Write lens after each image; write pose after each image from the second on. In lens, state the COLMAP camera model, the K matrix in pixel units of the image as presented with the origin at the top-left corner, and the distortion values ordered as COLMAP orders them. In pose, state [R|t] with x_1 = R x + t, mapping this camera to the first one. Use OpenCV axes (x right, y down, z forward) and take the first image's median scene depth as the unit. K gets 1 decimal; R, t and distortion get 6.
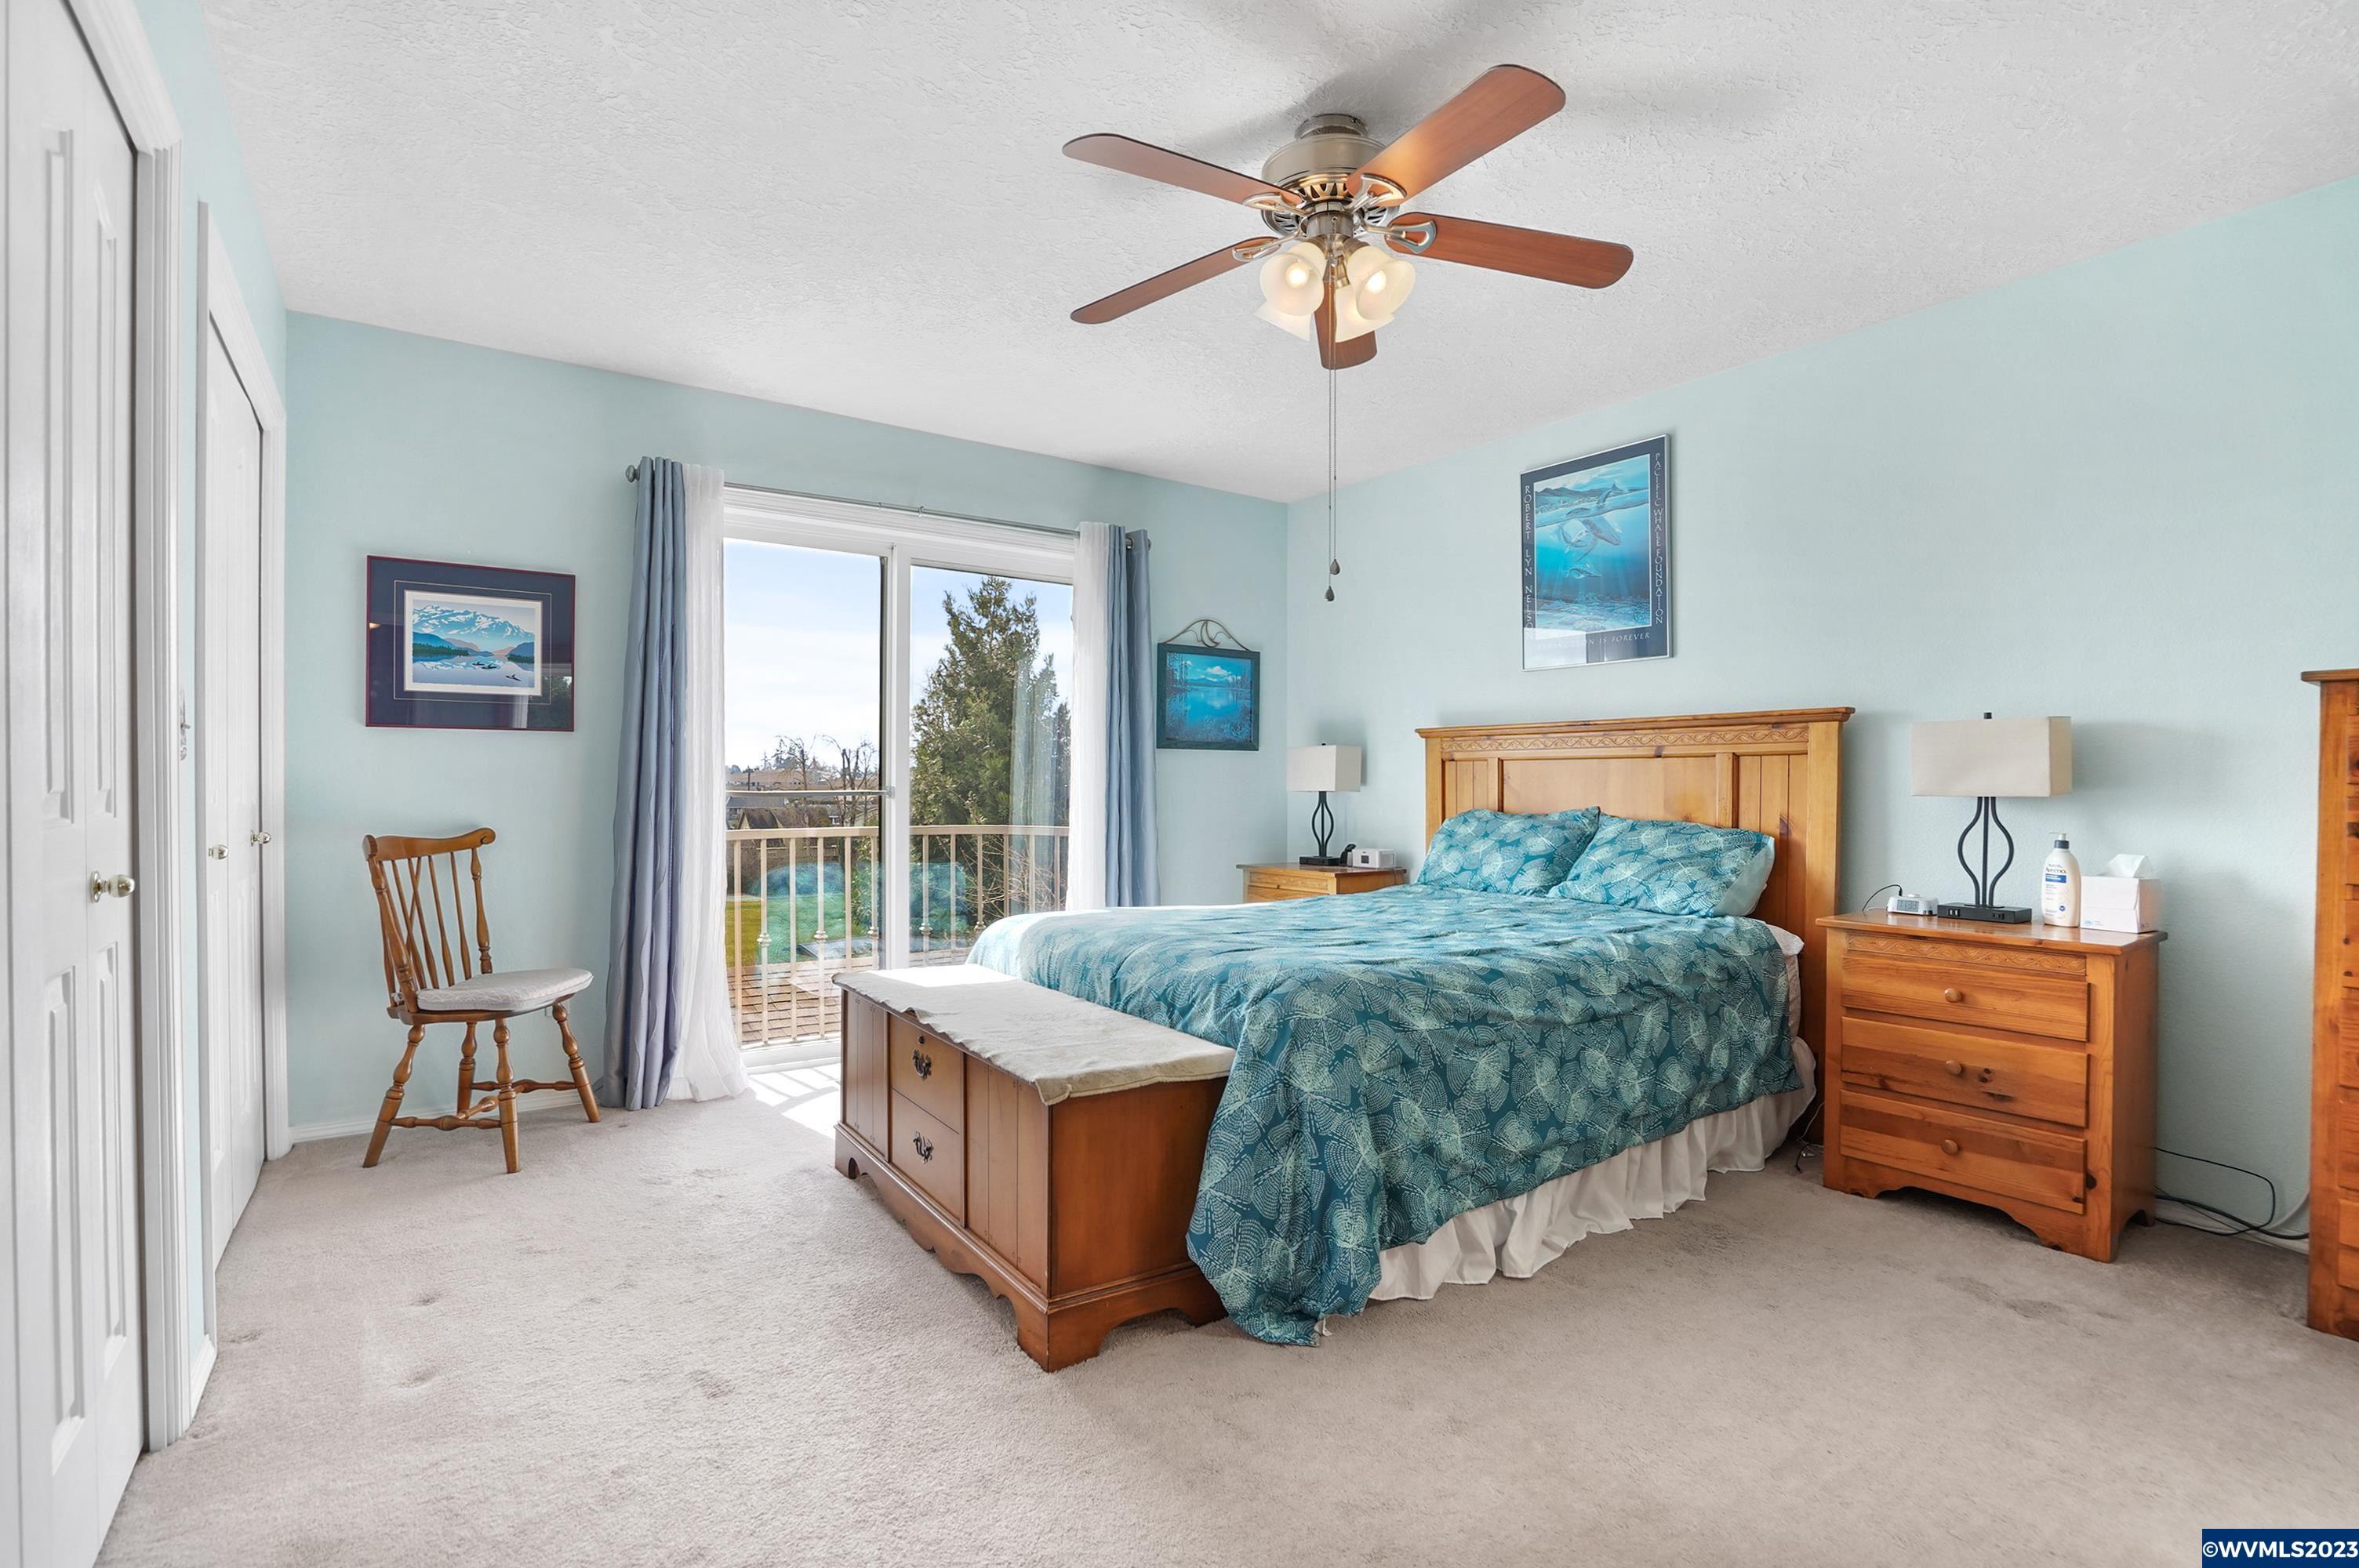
lens RADIAL K [[1144.9, 0, 1196.6], [0, 1144.9, 772.1], [0, 0, 1]] dist [-0.056046, 0.024752]
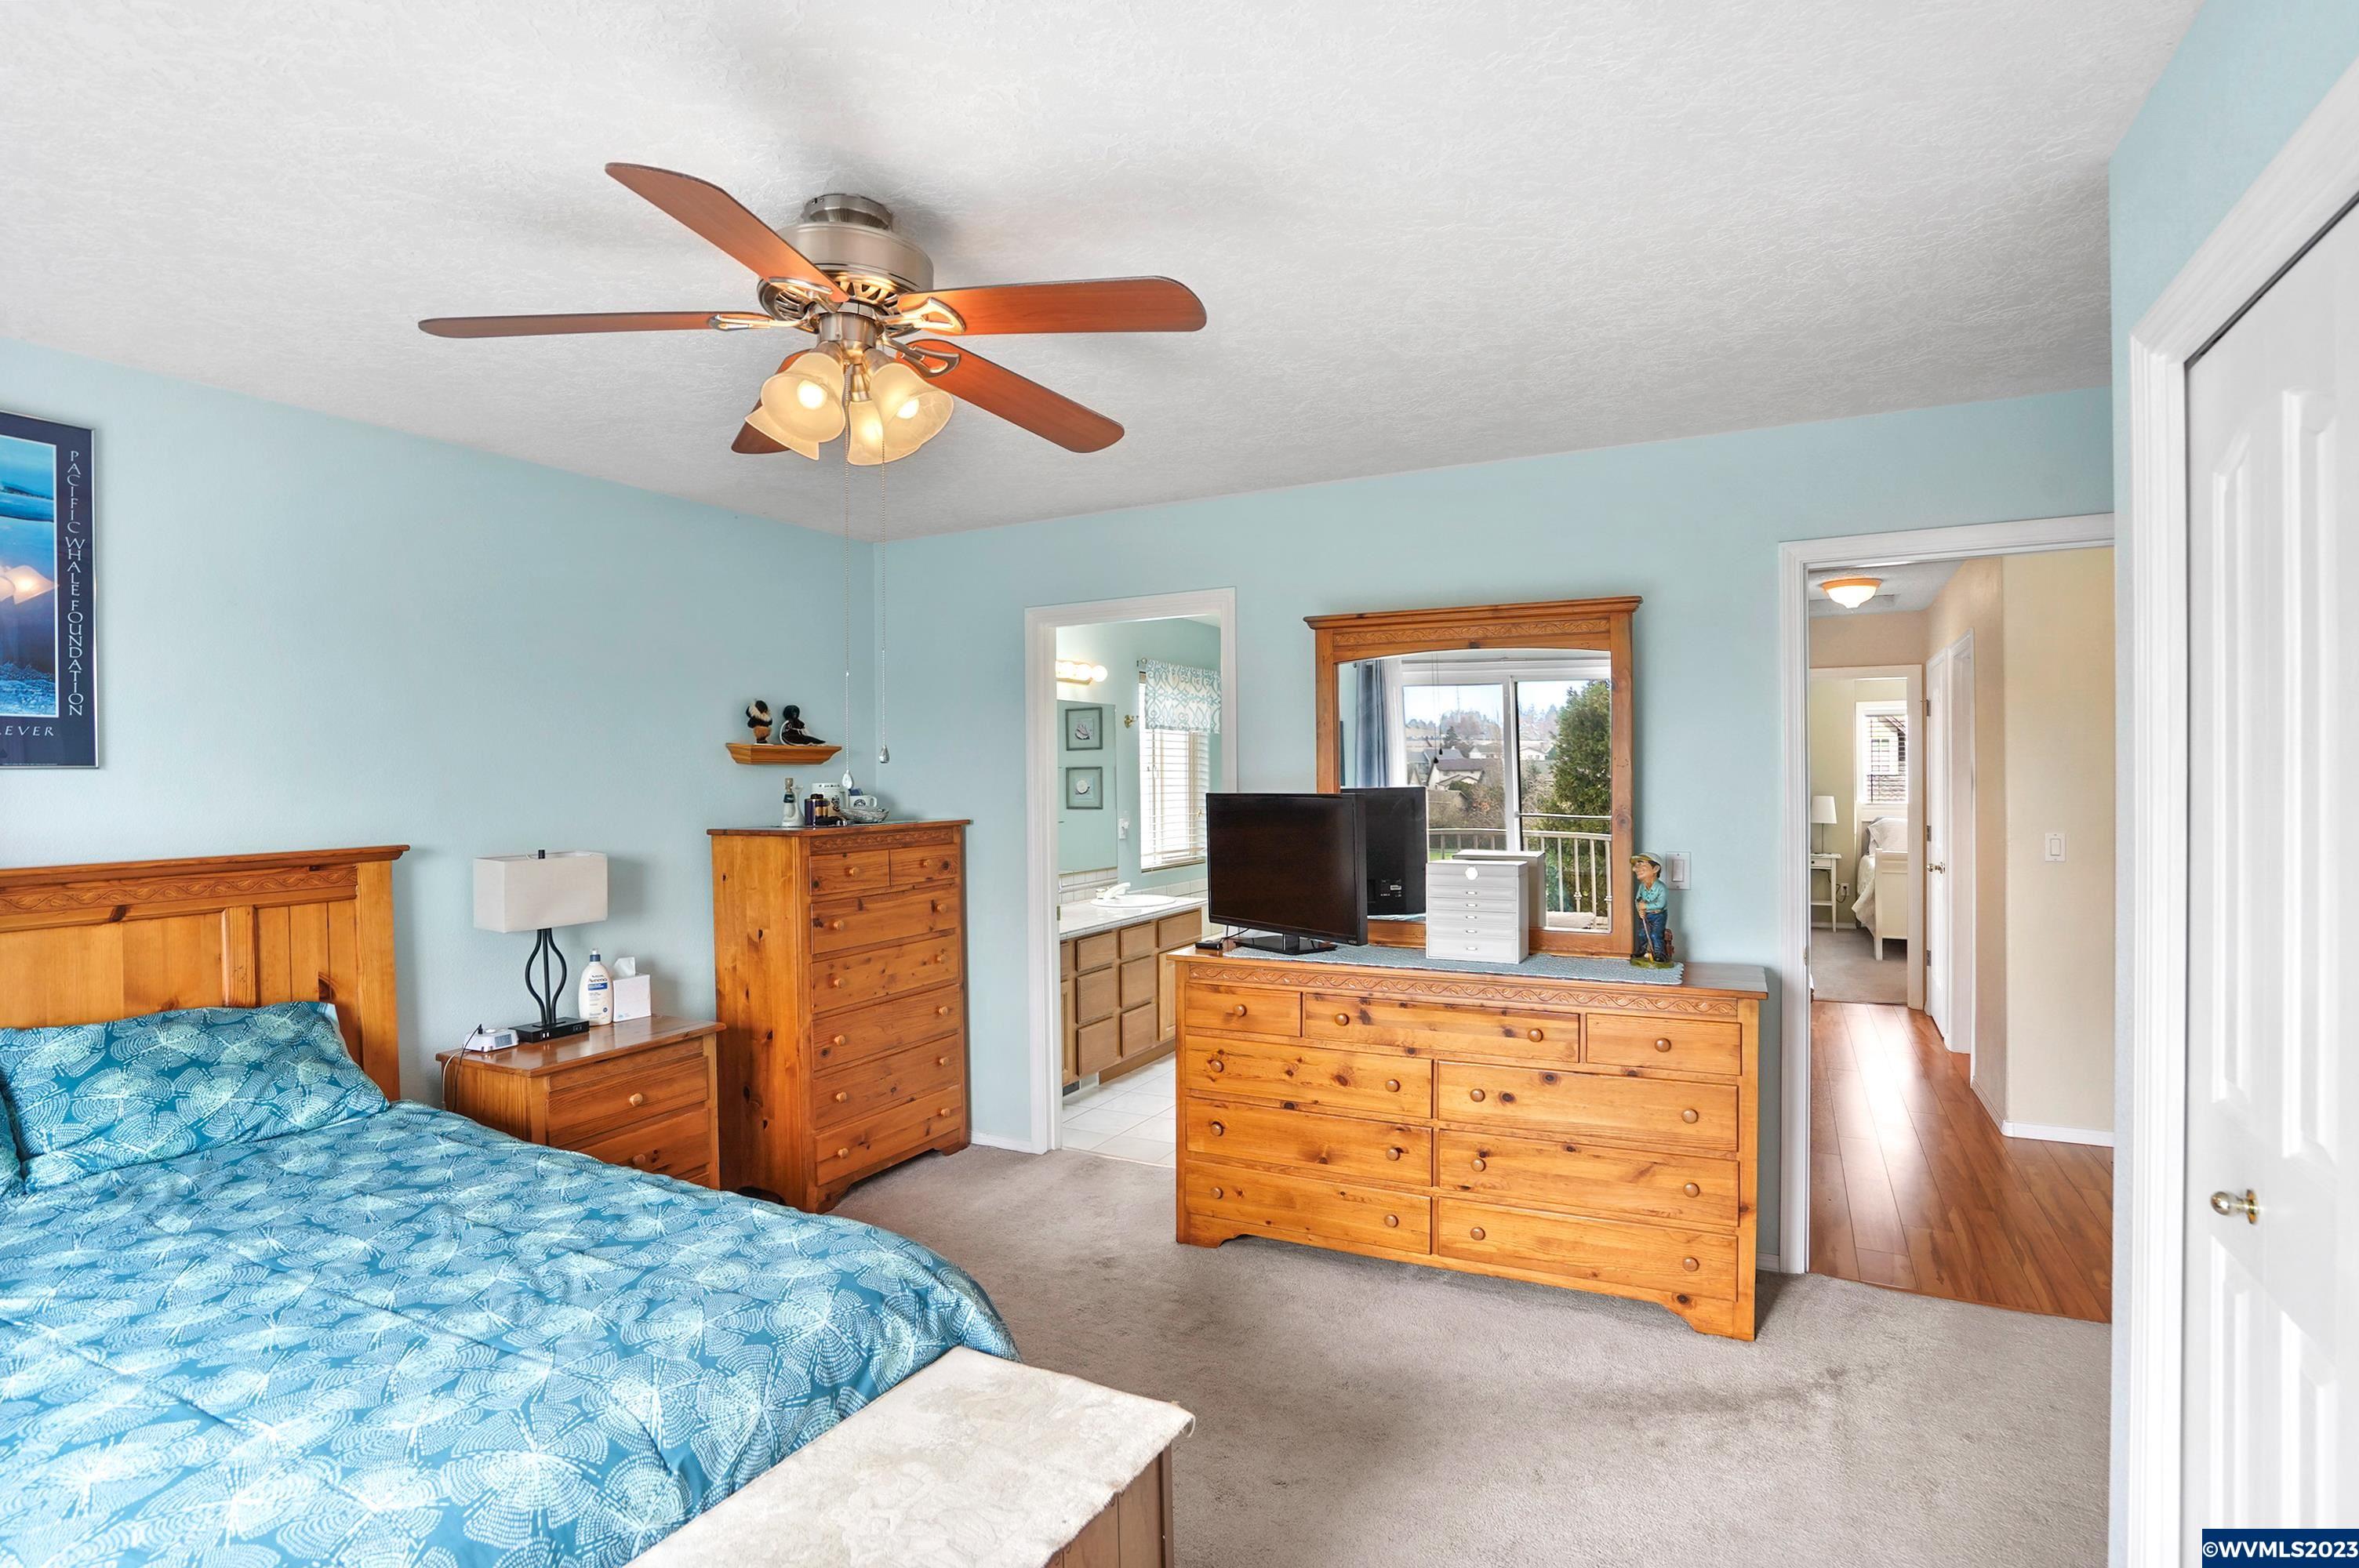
lens RADIAL K [[1145.2, 0, 1171.8], [0, 1145.2, 796.5], [0, 0, 1]] dist [-0.047184, 0.000123]
pose [[-0.465465, -0.000048, 0.885066, -0.569209], [0.017310, 0.999808, 0.009158, -0.105226], [-0.884897, 0.019583, -0.465375, 0.976300]]
